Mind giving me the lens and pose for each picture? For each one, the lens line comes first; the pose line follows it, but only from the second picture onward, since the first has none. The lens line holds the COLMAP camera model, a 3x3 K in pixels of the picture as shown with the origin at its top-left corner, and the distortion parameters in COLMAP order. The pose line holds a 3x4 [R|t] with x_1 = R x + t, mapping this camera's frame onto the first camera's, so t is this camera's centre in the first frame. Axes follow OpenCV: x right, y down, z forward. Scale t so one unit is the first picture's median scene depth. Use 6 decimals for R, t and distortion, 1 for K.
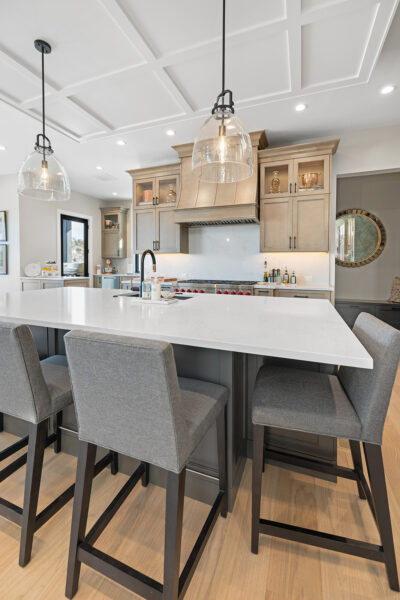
lens RADIAL K [[265.4, 0, 199.8], [0, 265.4, 274.1], [0, 0, 1]] dist [-0.003304, -0.000187]
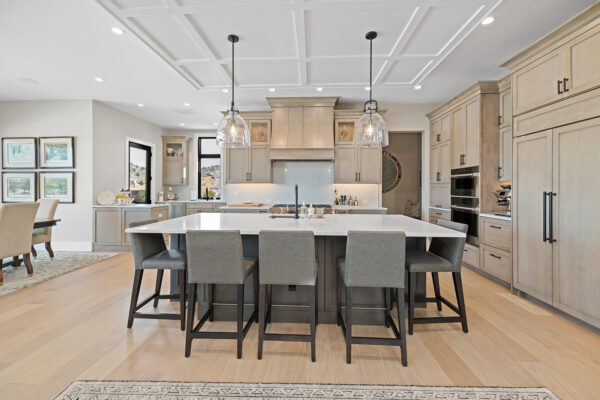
lens RADIAL K [[255.6, 0, 299.7], [0, 255.6, 188.9], [0, 0, 1]] dist [-0.000598, -0.000098]
pose [[0.947546, -0.002276, 0.319610, -0.314766], [0.013351, 0.999384, -0.032464, -0.011775], [-0.319339, 0.035029, 0.946993, -0.157412]]
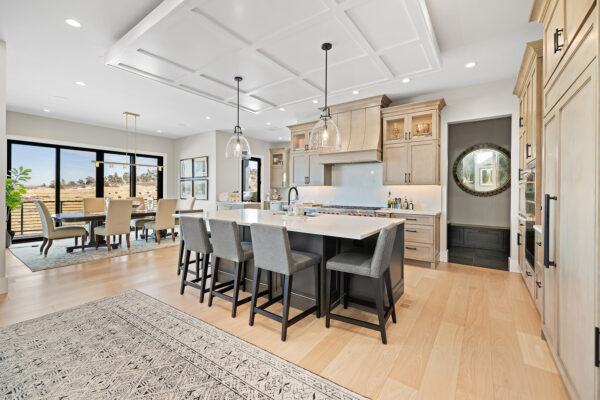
lens RADIAL K [[257.5, 0, 297.4], [0, 257.5, 193.0], [0, 0, 1]] dist [-0.000584, 0.000061]
pose [[0.967226, 0.002182, -0.253909, 0.122744], [-0.009461, 0.999578, -0.027453, -0.004202], [0.253742, 0.028956, 0.966838, -0.283922]]
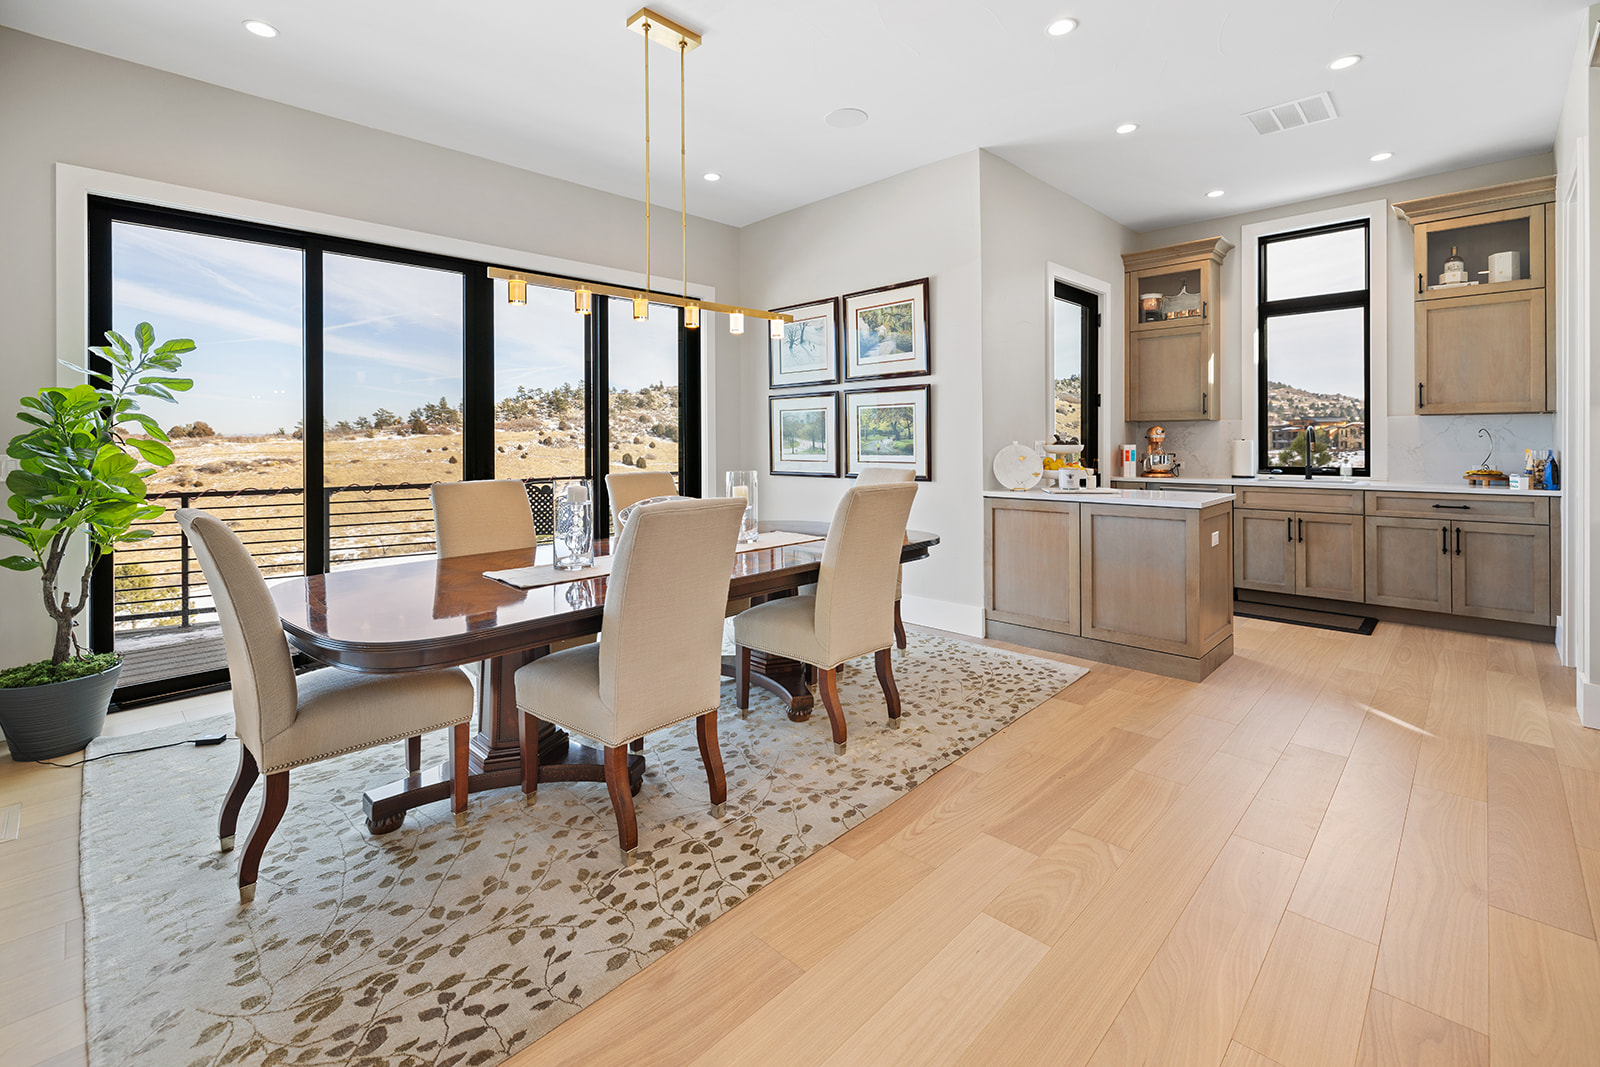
lens RADIAL K [[703.5, 0, 796.5], [0, 703.5, 438.2], [0, 0, 1]] dist [0.001363, 0.000337]
pose [[0.919808, -0.013613, -0.392133, -0.681768], [-0.000318, 0.999372, -0.035439, -0.024708], [0.392369, 0.032722, 0.919226, 0.222208]]
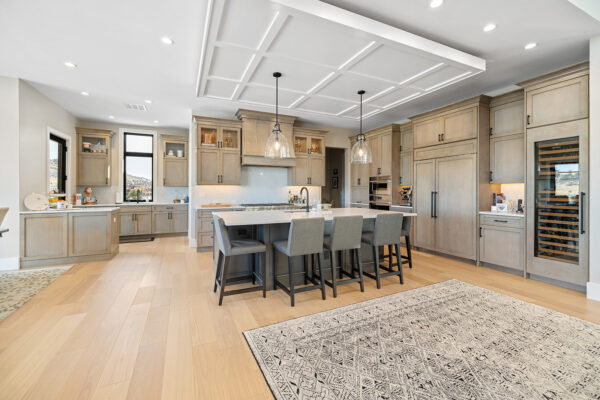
lens RADIAL K [[254.2, 0, 300.0], [0, 254.2, 192.3], [0, 0, 1]] dist [0.000461, -0.000066]
pose [[0.689666, -0.009602, 0.724064, -0.792400], [0.028462, 0.999499, -0.013855, -0.014267], [-0.723568, 0.030163, 0.689594, -0.128016]]
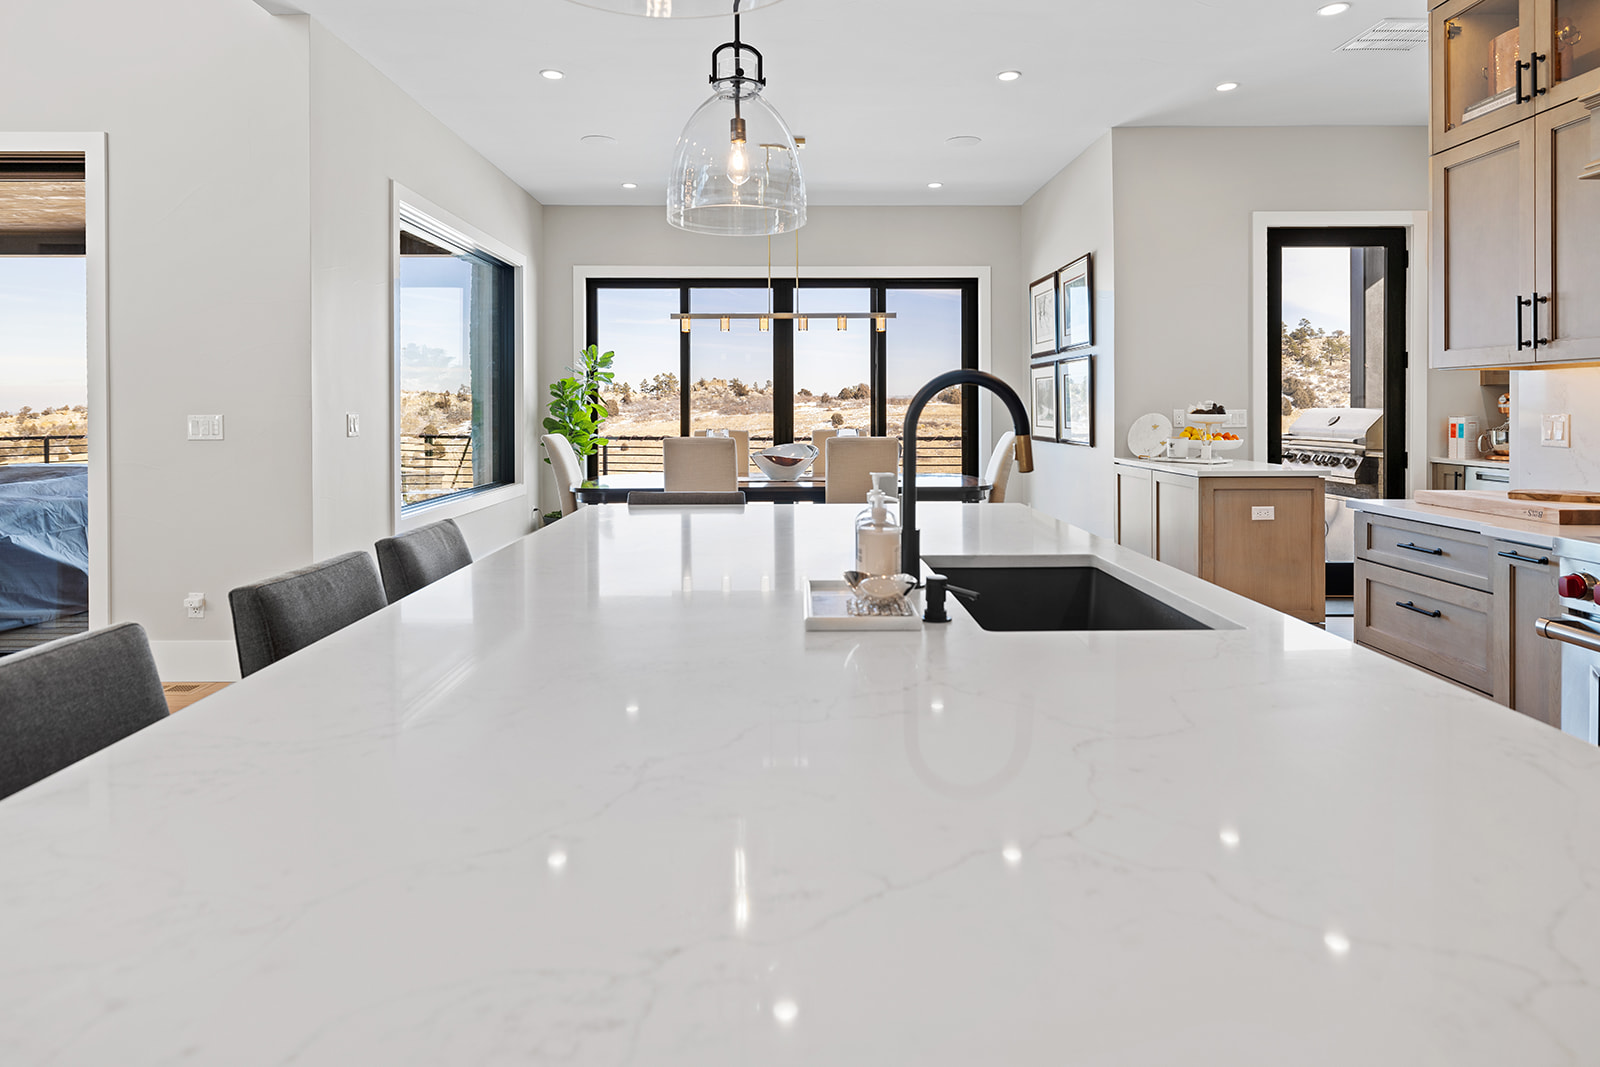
lens RADIAL K [[925.4, 0, 794.6], [0, 925.4, 406.9], [0, 0, 1]] dist [0.002937, 0.000748]
pose [[0.374426, -0.004803, -0.927244, 0.233240], [-0.028936, 0.999439, -0.016862, -0.022956], [0.926805, 0.033144, 0.374077, 0.294827]]
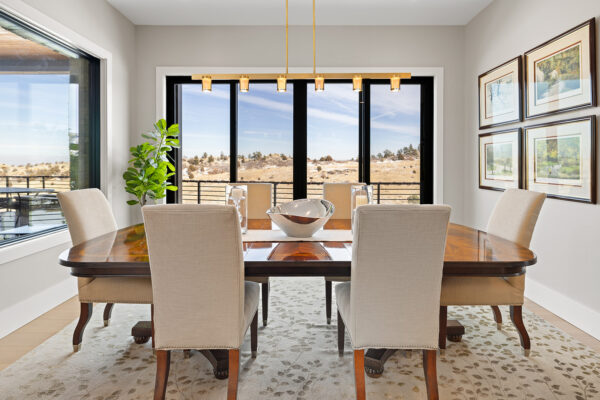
lens RADIAL K [[330.3, 0, 299.2], [0, 330.3, 163.5], [0, 0, 1]] dist [0.000172, -0.000905]
pose [[0.361635, -0.004534, -0.932309, -0.584730], [-0.032356, 0.999325, -0.017410, -0.038285], [0.931758, 0.036462, 0.361244, 0.611985]]
